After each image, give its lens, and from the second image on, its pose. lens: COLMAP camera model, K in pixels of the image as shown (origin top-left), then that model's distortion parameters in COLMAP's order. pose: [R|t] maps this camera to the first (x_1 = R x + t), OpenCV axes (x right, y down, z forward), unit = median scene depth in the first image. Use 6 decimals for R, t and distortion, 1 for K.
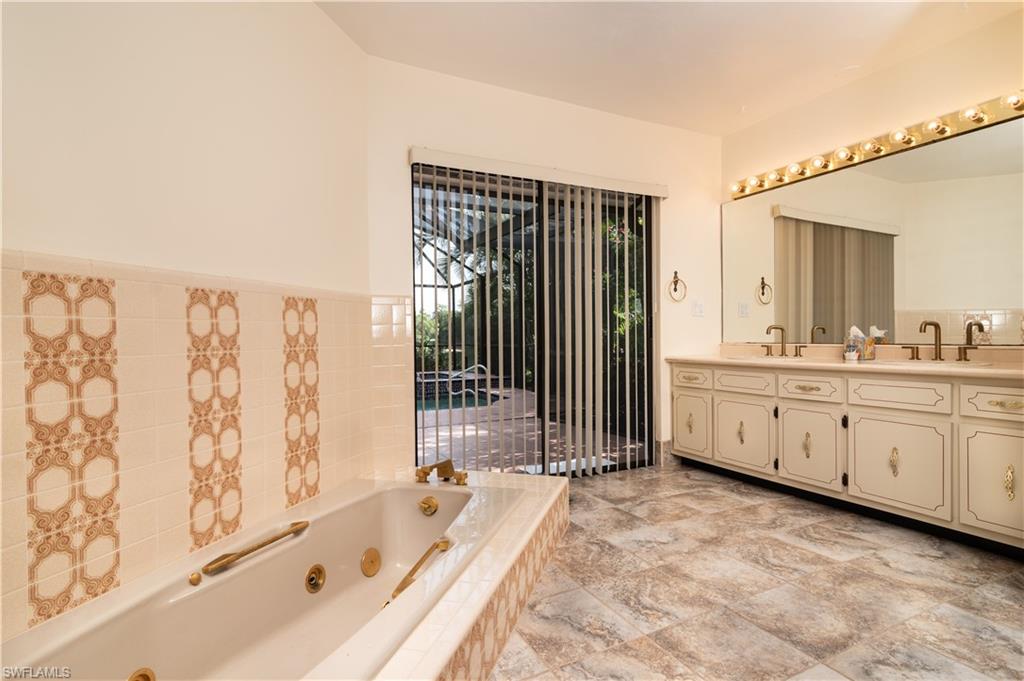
lens RADIAL K [[489.3, 0, 512.0], [0, 489.3, 340.5], [0, 0, 1]] dist [-0.000595, -0.000015]
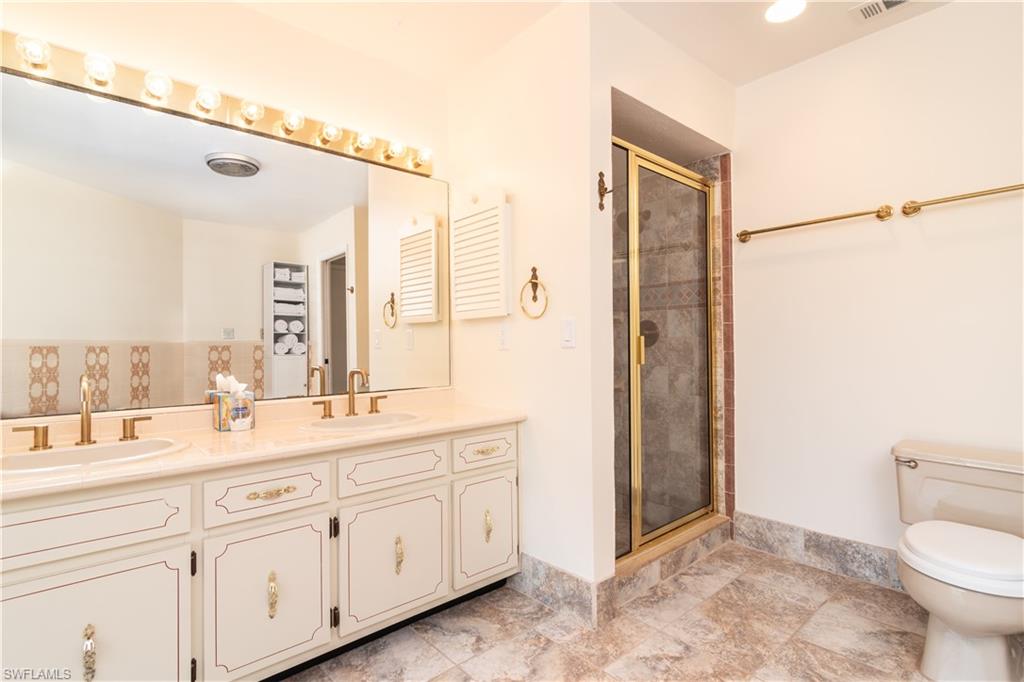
lens RADIAL K [[489.3, 0, 512.0], [0, 489.3, 341.0], [0, 0, 1]] dist [-0.000595, -0.000015]
pose [[-0.253914, 0.016797, 0.967081, -0.005855], [0.019575, 0.999734, -0.012224, -0.067981], [-0.967029, 0.015827, -0.254175, 0.942610]]
